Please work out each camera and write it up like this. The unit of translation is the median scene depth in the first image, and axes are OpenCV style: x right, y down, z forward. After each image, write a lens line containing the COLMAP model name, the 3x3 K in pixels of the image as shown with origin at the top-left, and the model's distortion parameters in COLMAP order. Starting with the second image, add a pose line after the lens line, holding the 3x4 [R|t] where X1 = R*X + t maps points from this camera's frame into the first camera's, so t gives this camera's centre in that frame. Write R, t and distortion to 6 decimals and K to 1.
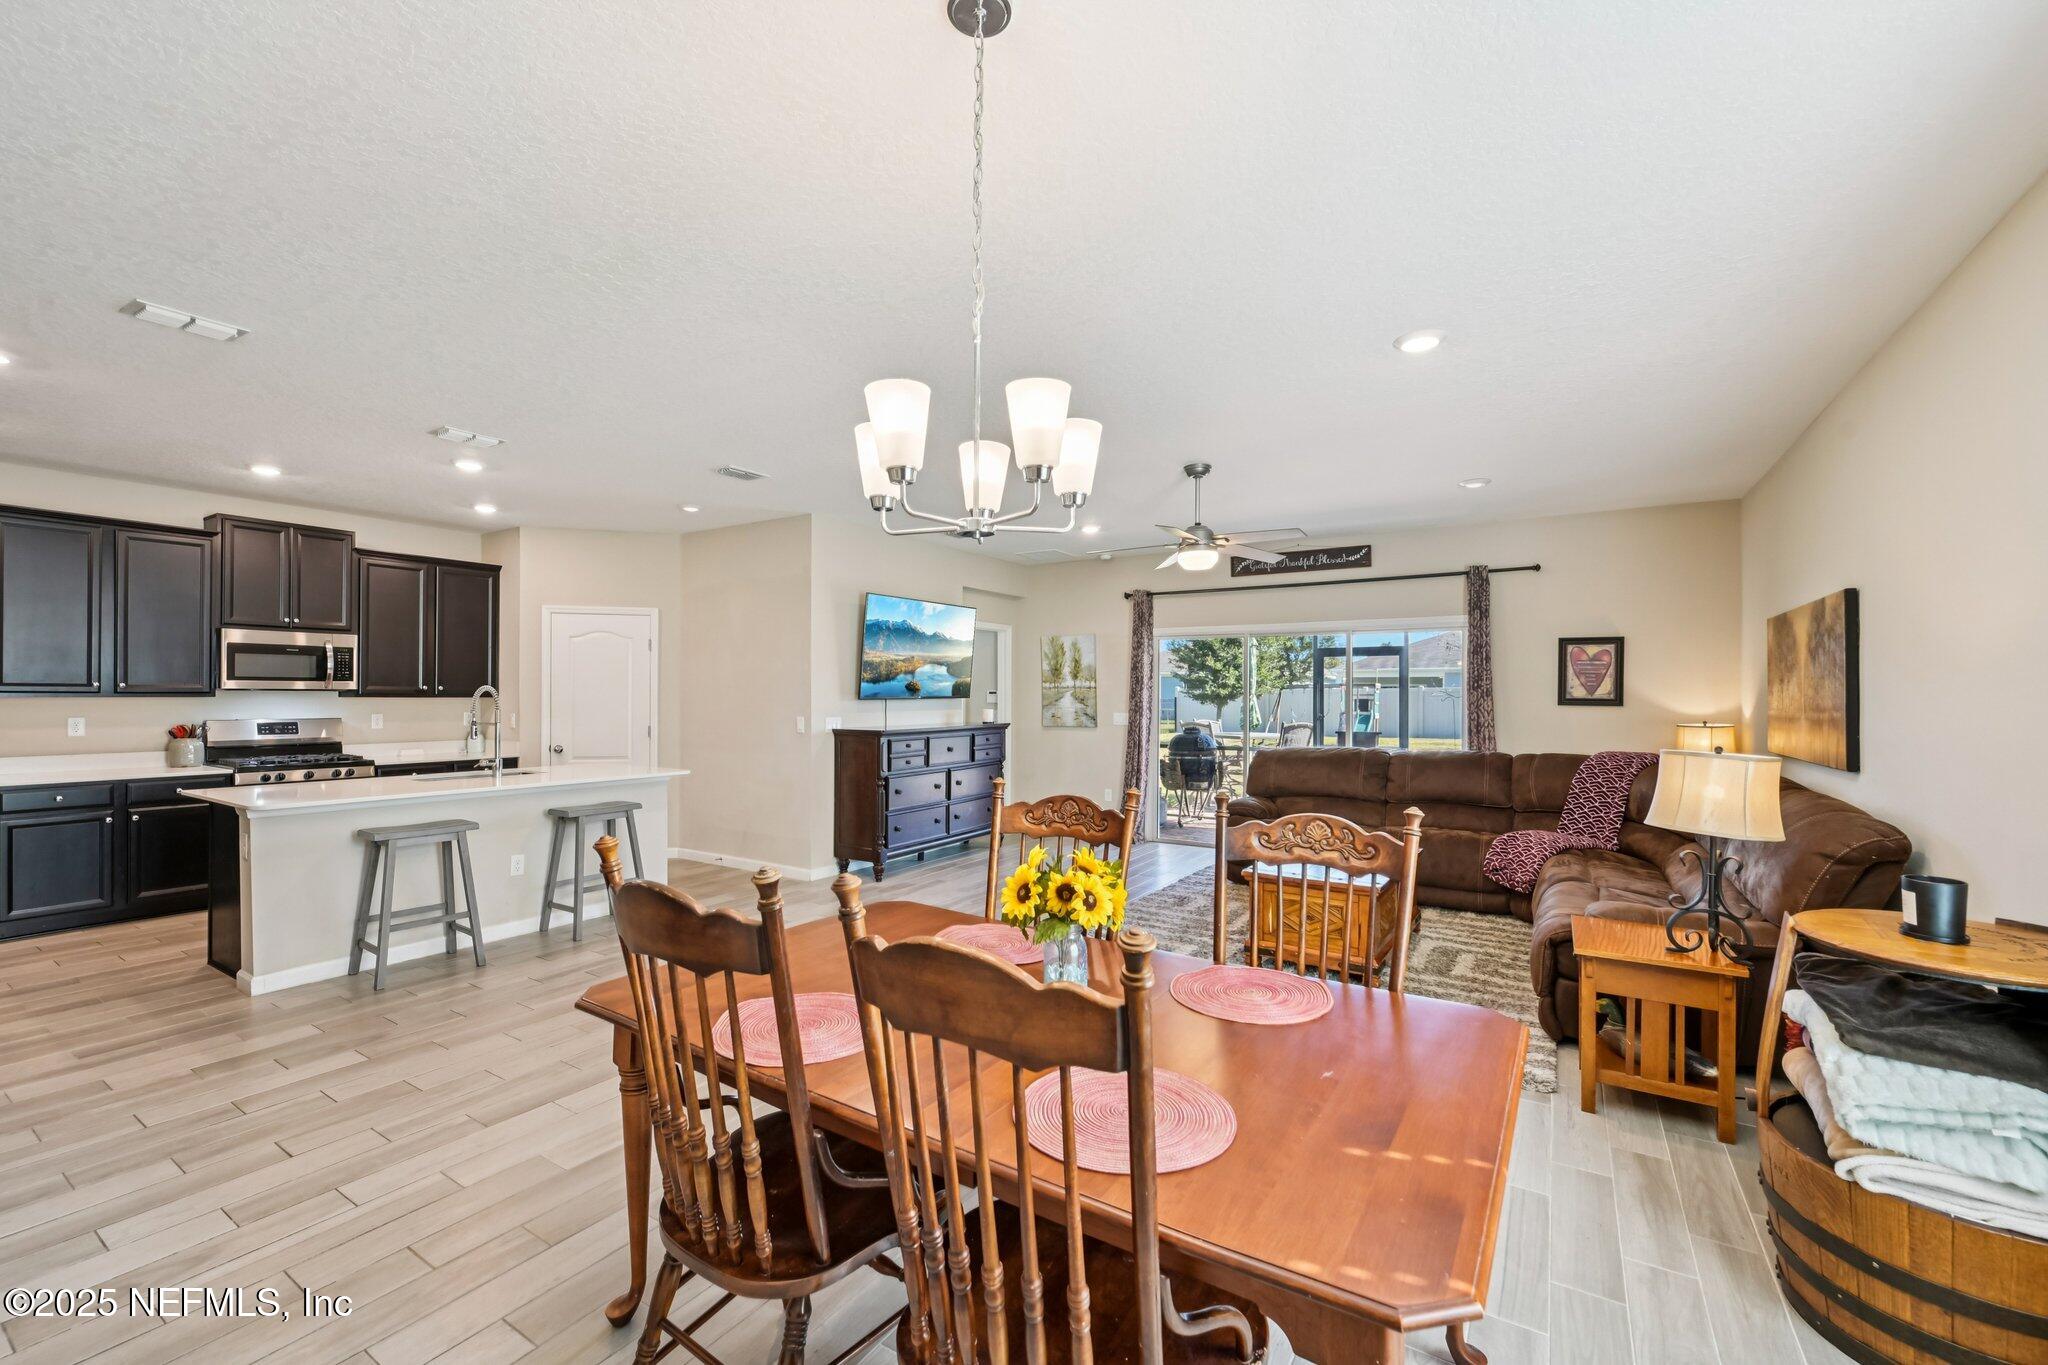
lens RADIAL K [[830.9, 0, 1032.9], [0, 830.9, 690.8], [0, 0, 1]] dist [0.002227, -0.000084]
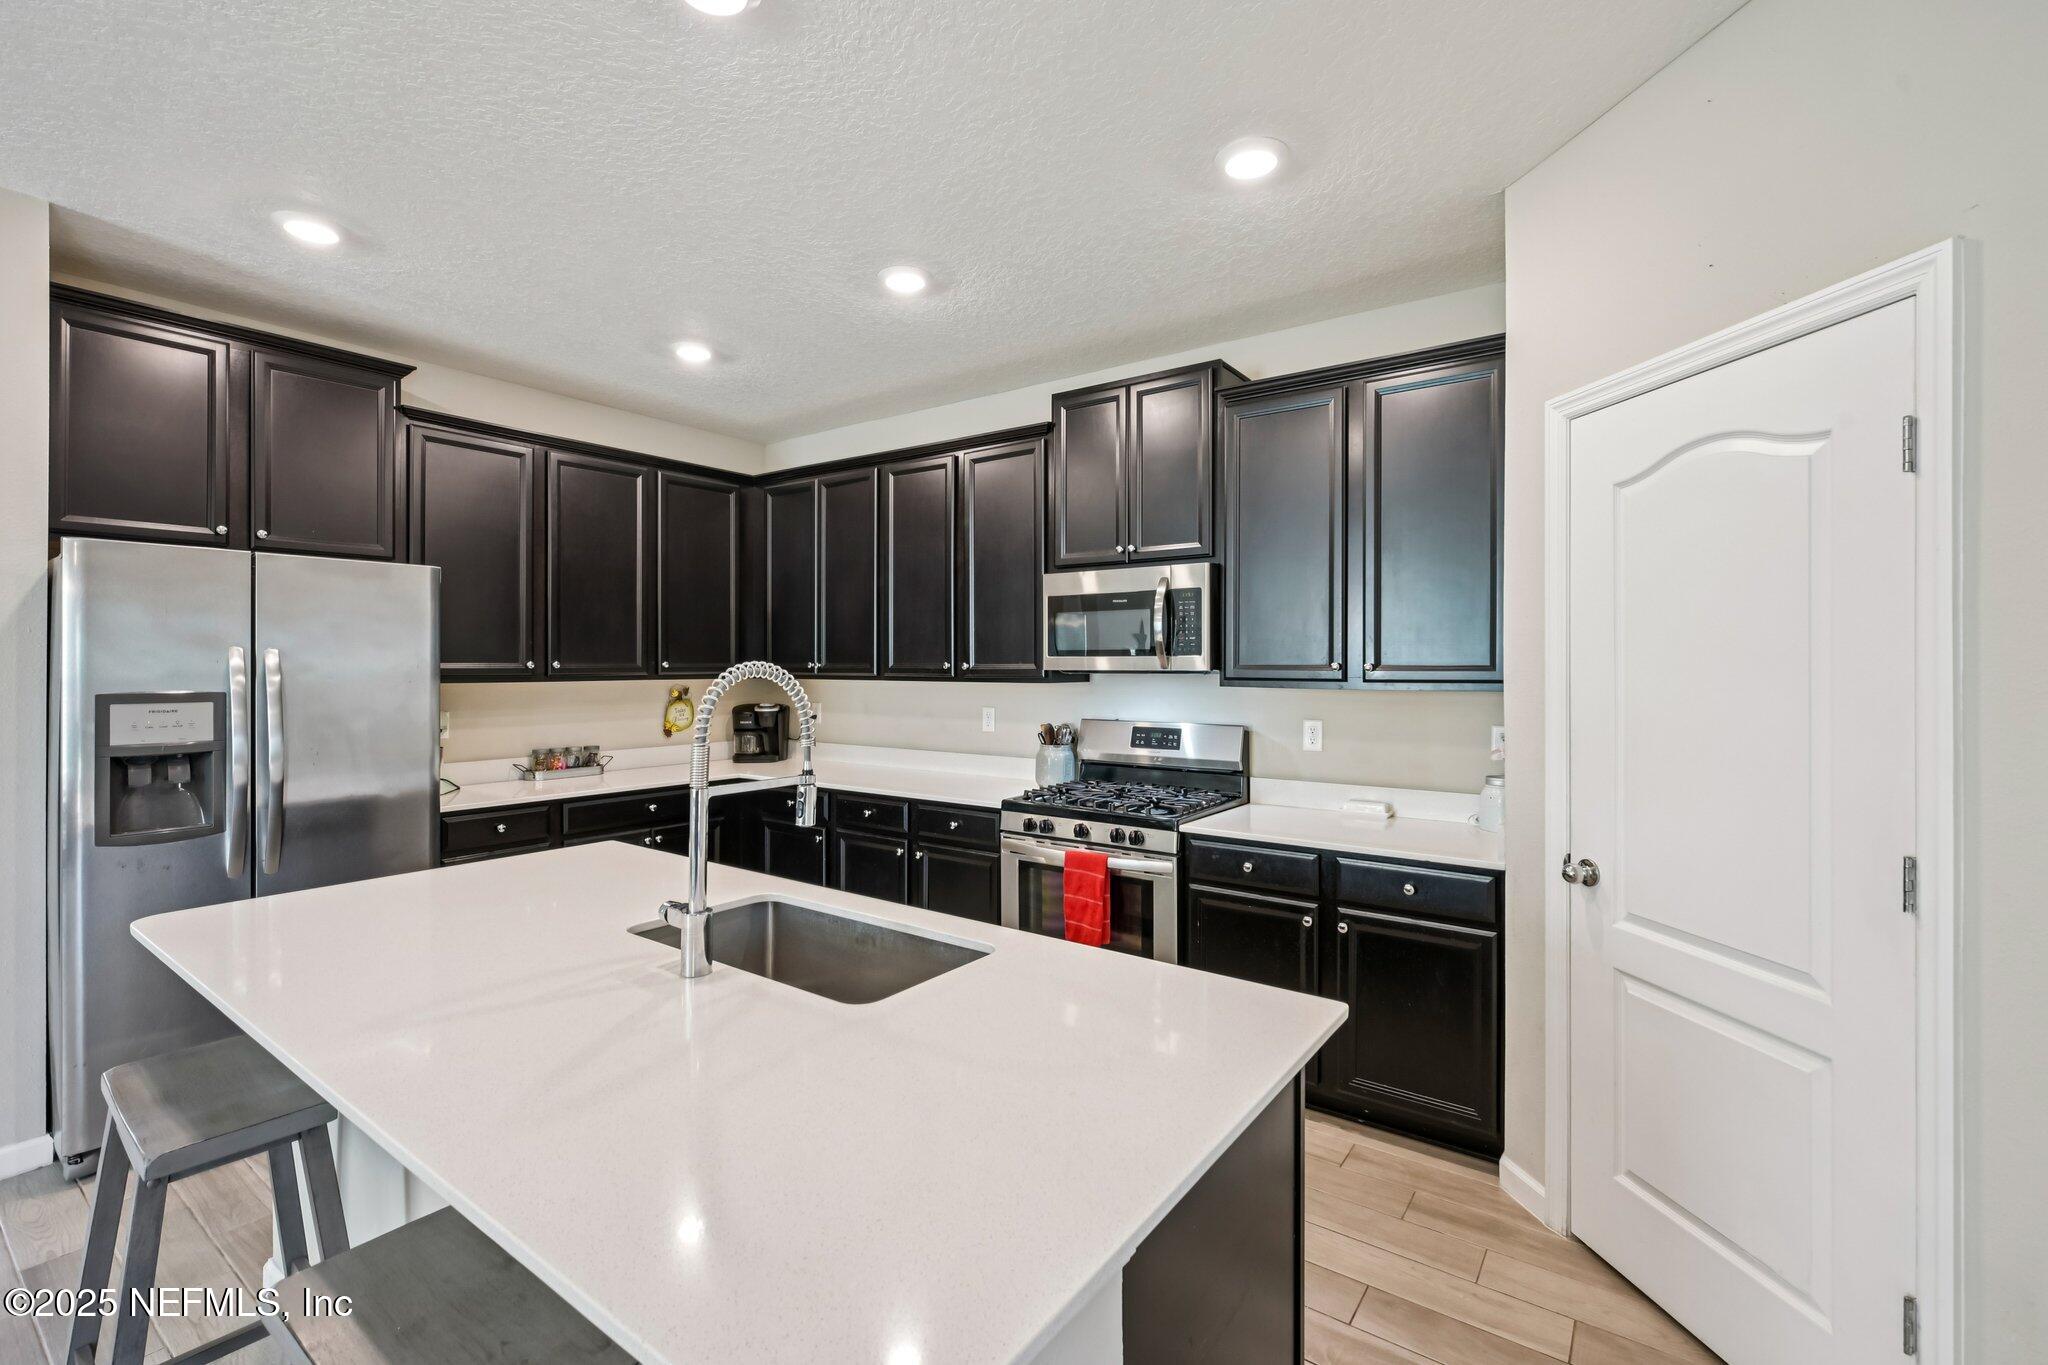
lens RADIAL K [[877.7, 0, 1009.2], [0, 877.7, 671.2], [0, 0, 1]] dist [-0.001916, -0.000512]
pose [[-0.055321, -0.000733, -0.998468, -0.270168], [0.001241, 0.999999, -0.000803, -0.001268], [0.998468, -0.001284, -0.055320, 0.870385]]
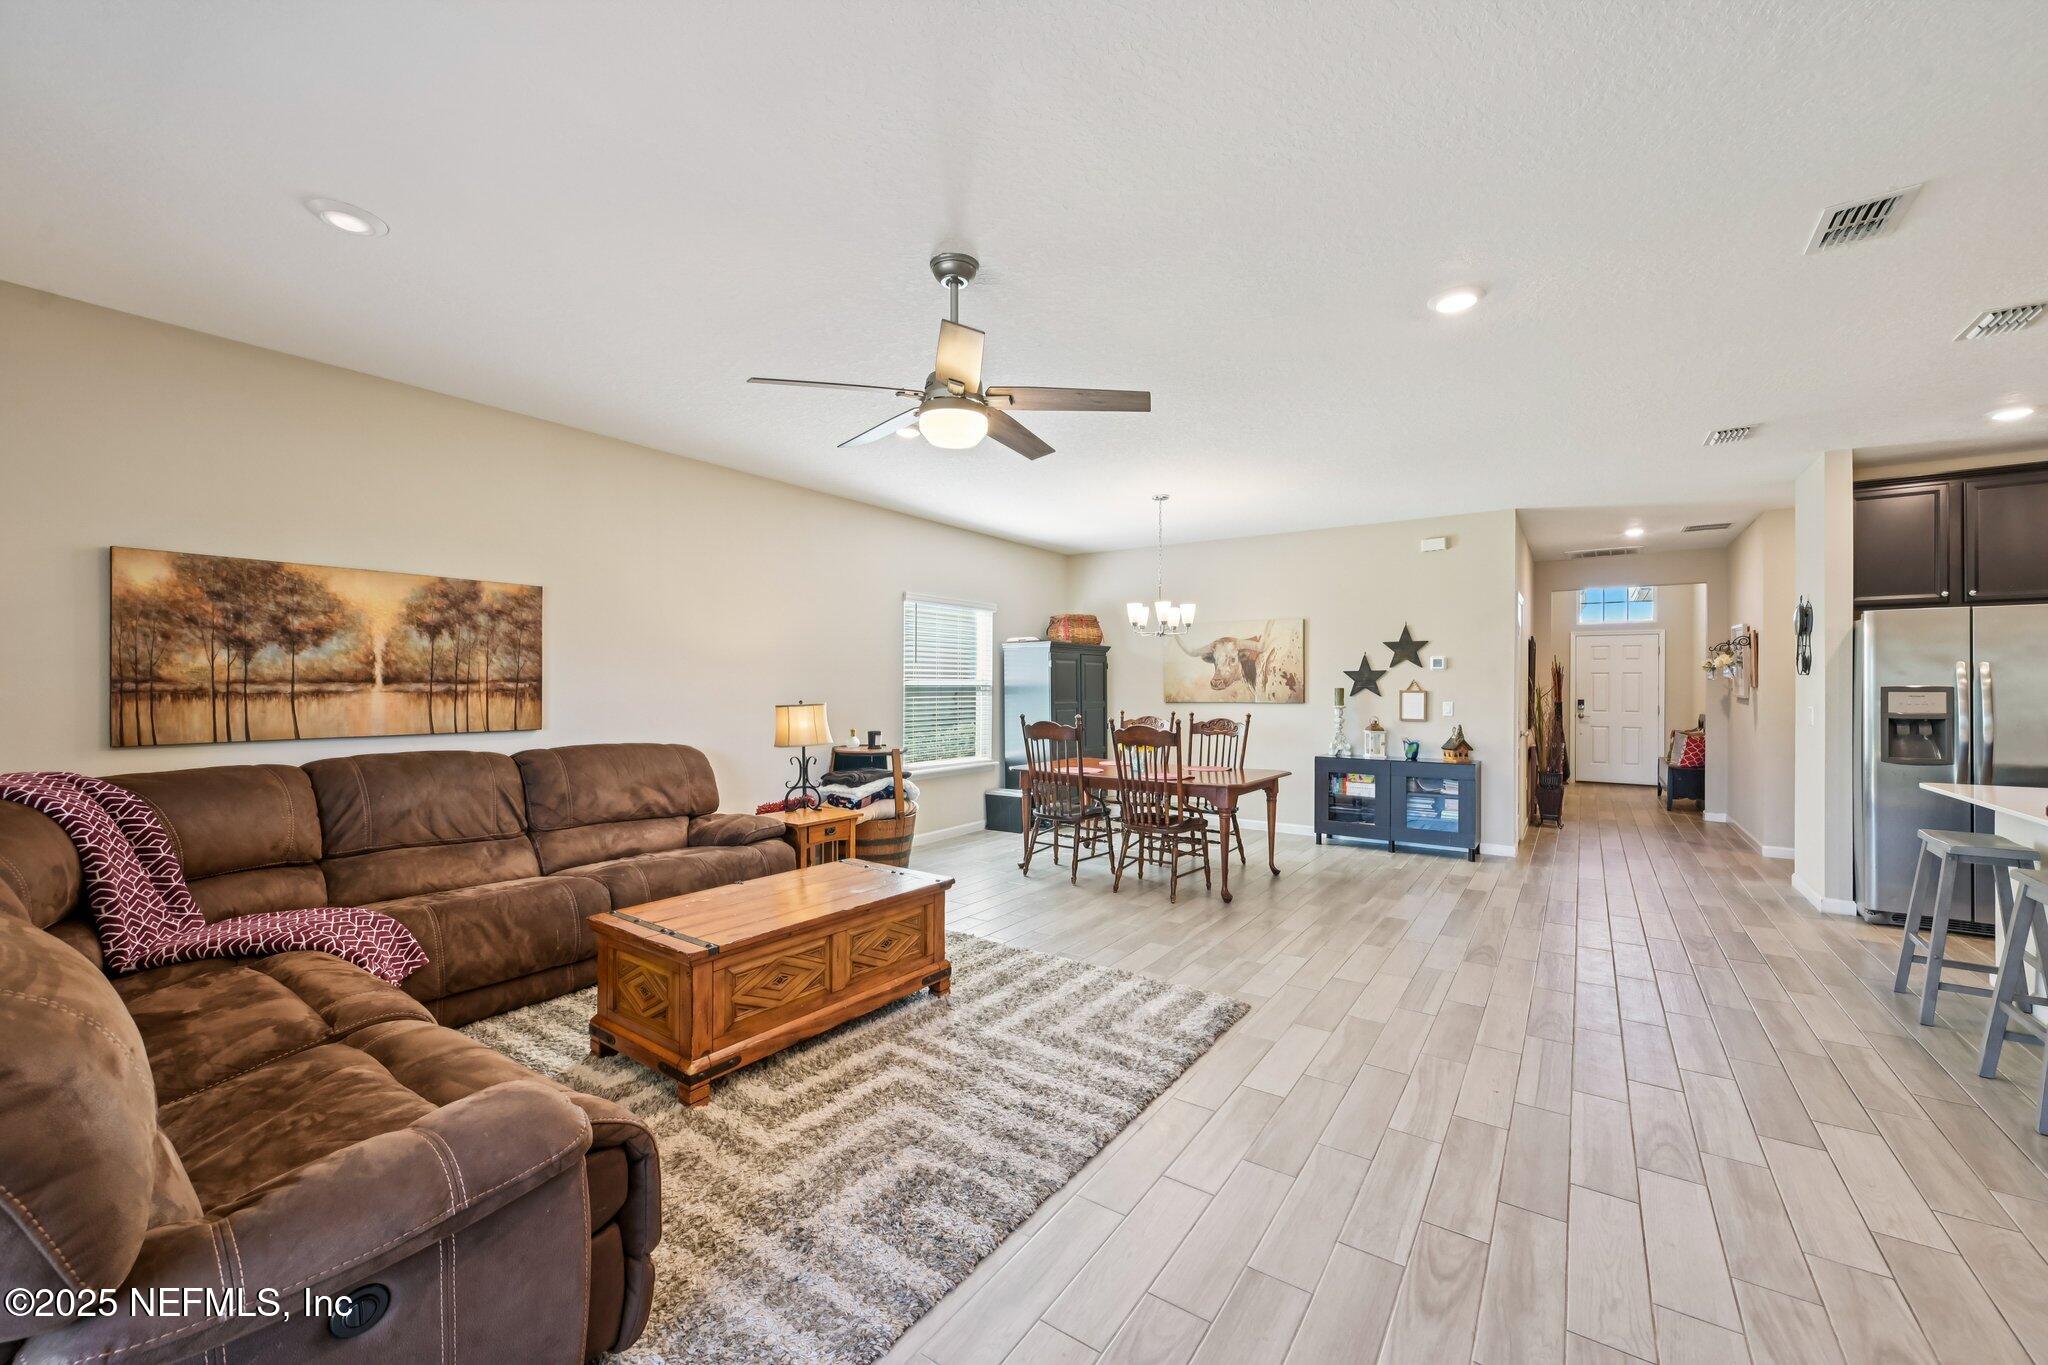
lens RADIAL K [[802.4, 0, 1024.6], [0, 802.4, 683.6], [0, 0, 1]] dist [-0.001778, -0.000134]
pose [[-0.998503, -0.007036, 0.054238, 0.094592], [-0.007515, 0.999935, -0.008620, 0.017343], [-0.054174, -0.009015, -0.998491, 1.204448]]
